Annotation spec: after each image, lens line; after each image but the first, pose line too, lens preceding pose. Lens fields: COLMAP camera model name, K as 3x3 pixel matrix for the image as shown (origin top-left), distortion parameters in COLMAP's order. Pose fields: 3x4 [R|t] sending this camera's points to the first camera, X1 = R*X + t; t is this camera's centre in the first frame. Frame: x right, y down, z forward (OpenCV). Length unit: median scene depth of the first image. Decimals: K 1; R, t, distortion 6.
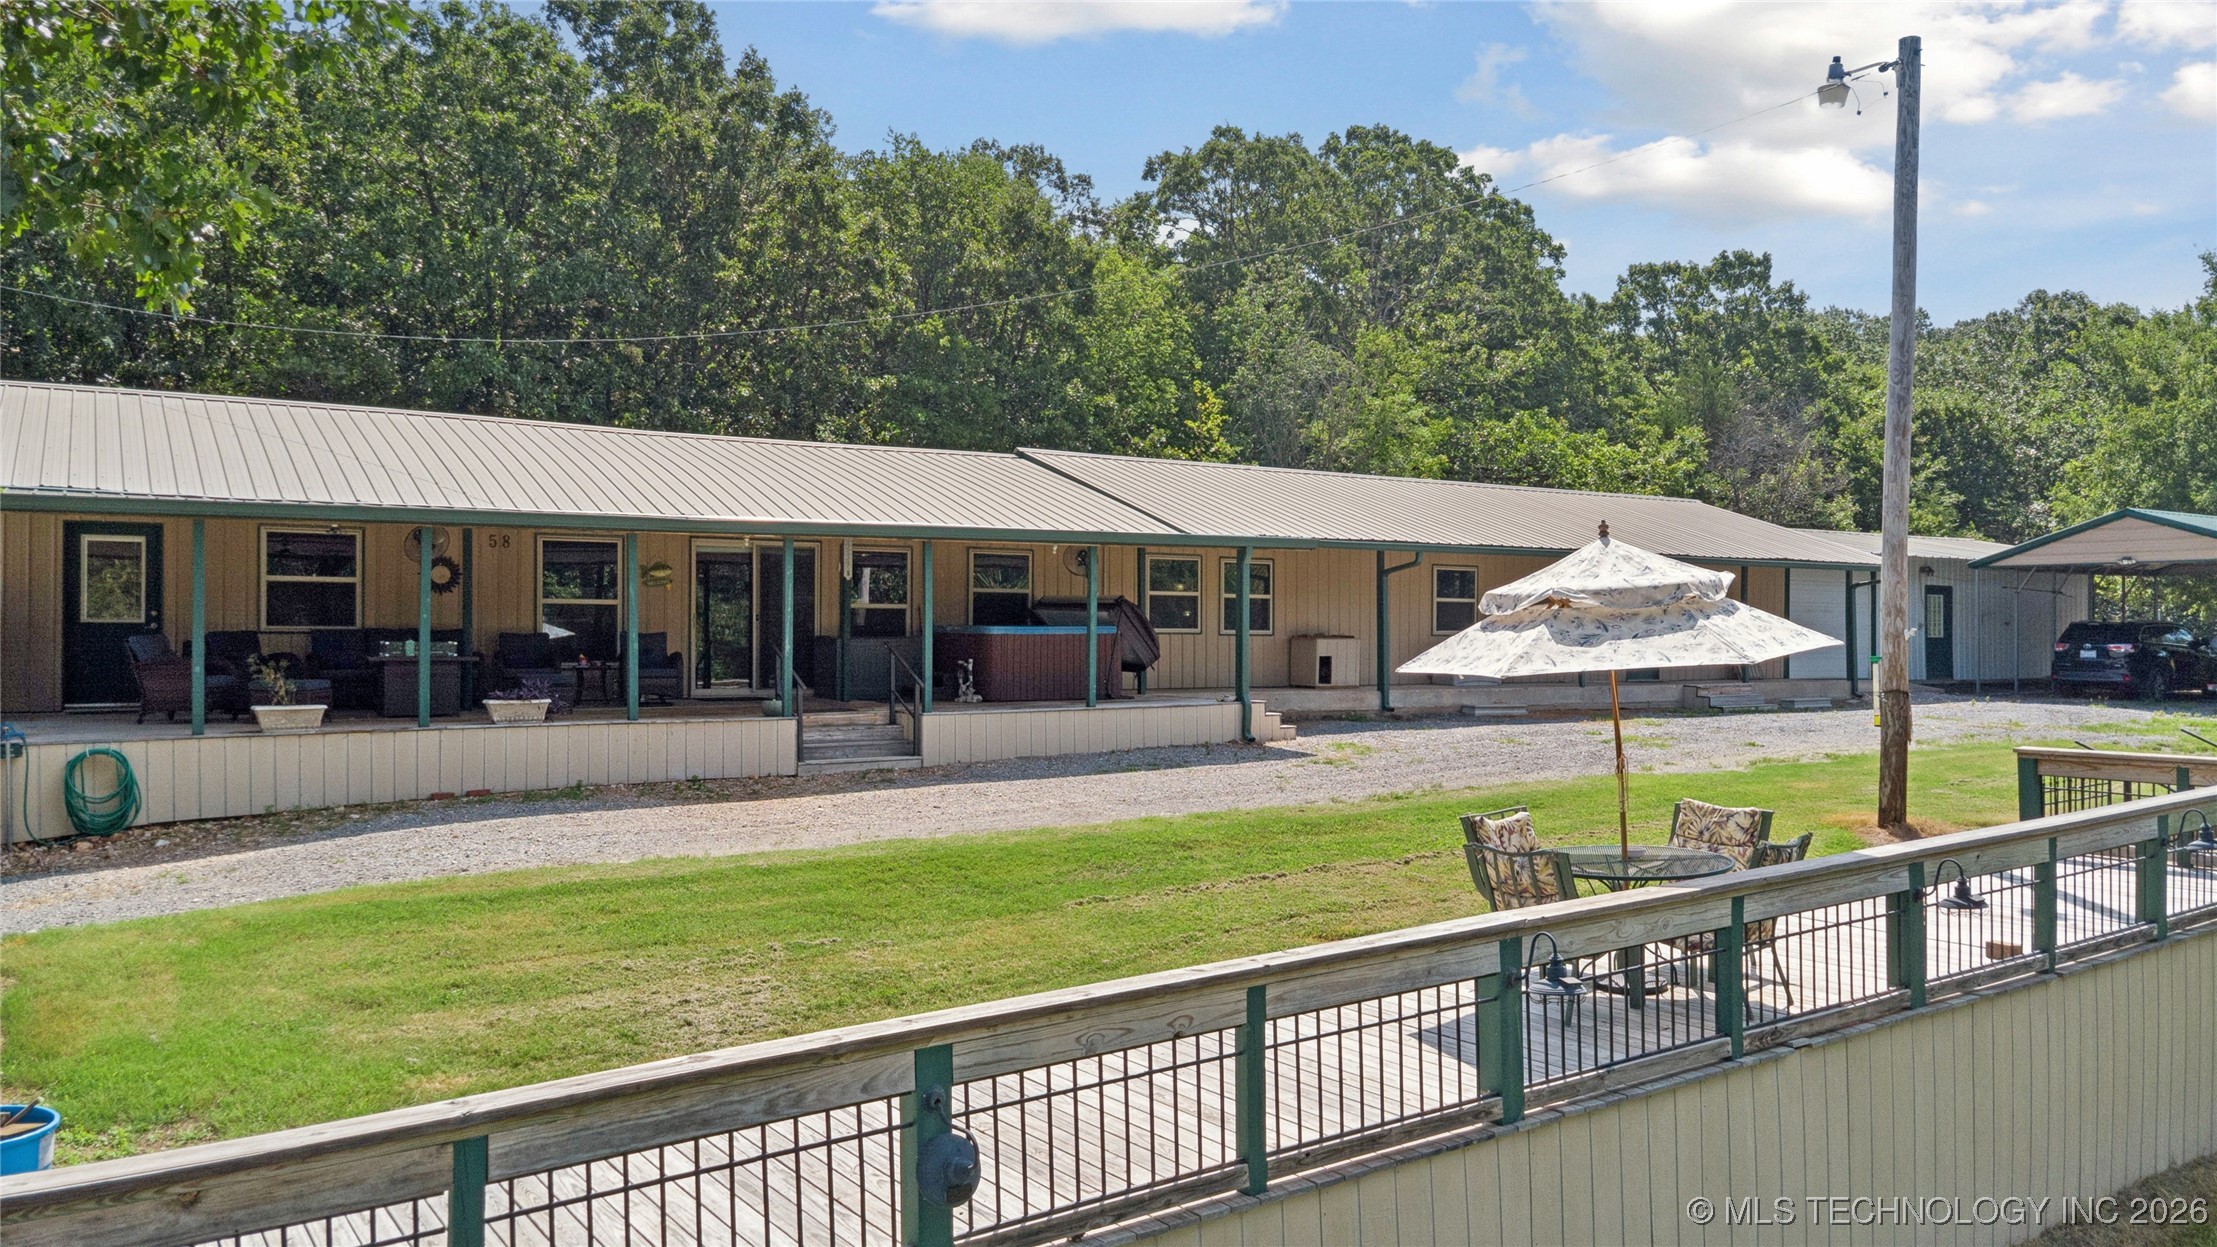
lens RADIAL K [[1593.1, 0, 1090.0], [0, 1593.1, 614.2], [0, 0, 1]] dist [0.040340, -0.043057]
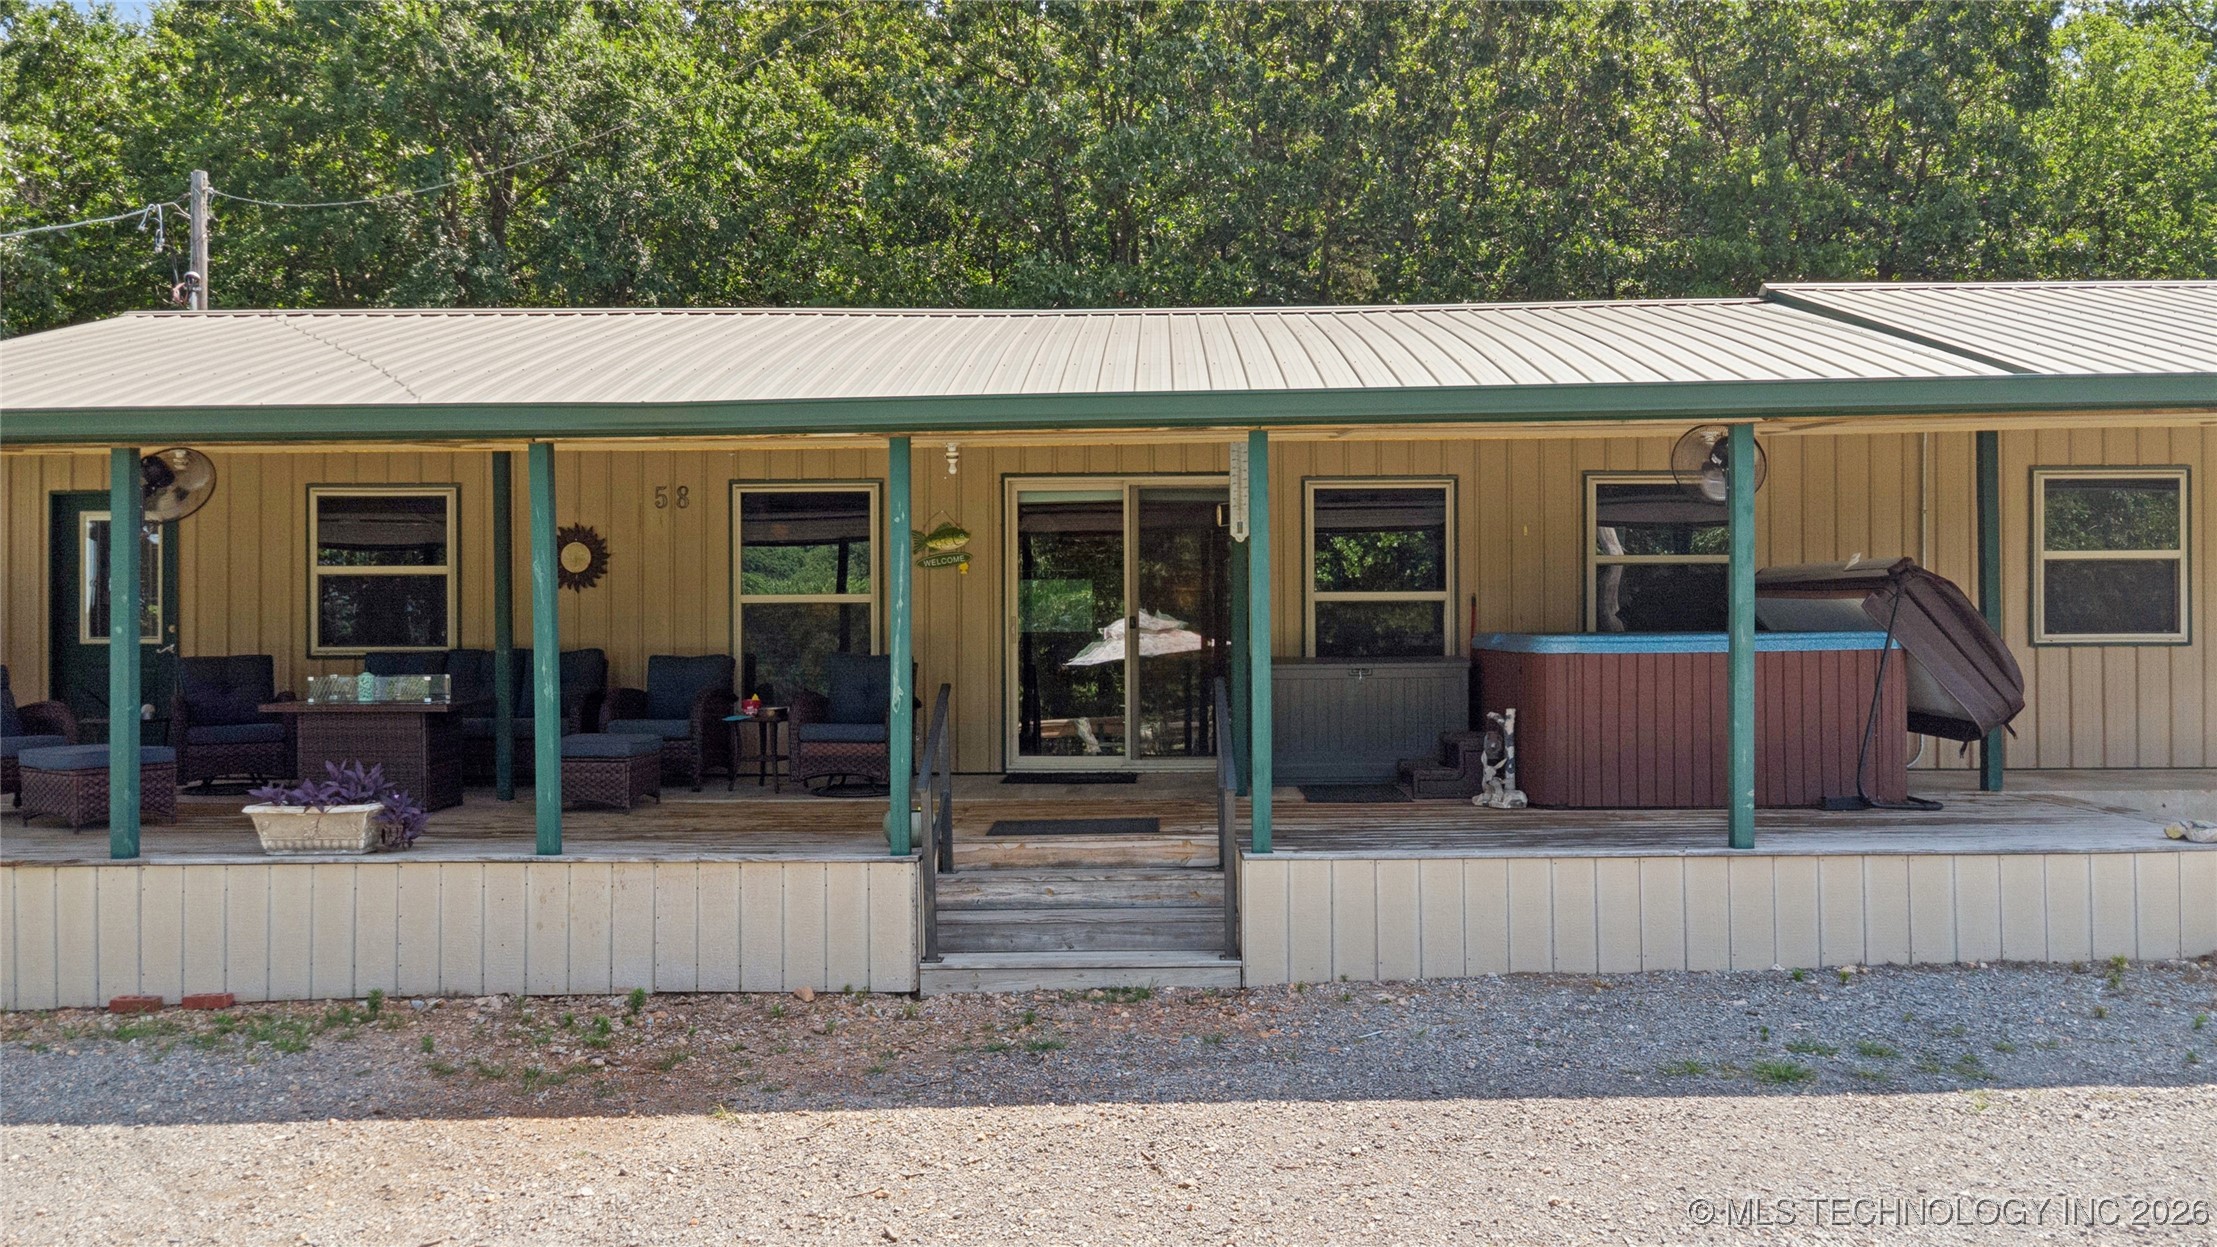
lens RADIAL K [[1618.8, 0, 1111.9], [0, 1618.8, 575.2], [0, 0, 1]] dist [0.085989, -0.103505]
pose [[0.833193, -0.026958, -0.552325, 0.048838], [0.014228, 0.999525, -0.027322, 0.000735], [0.552799, 0.014906, 0.833181, 0.312683]]
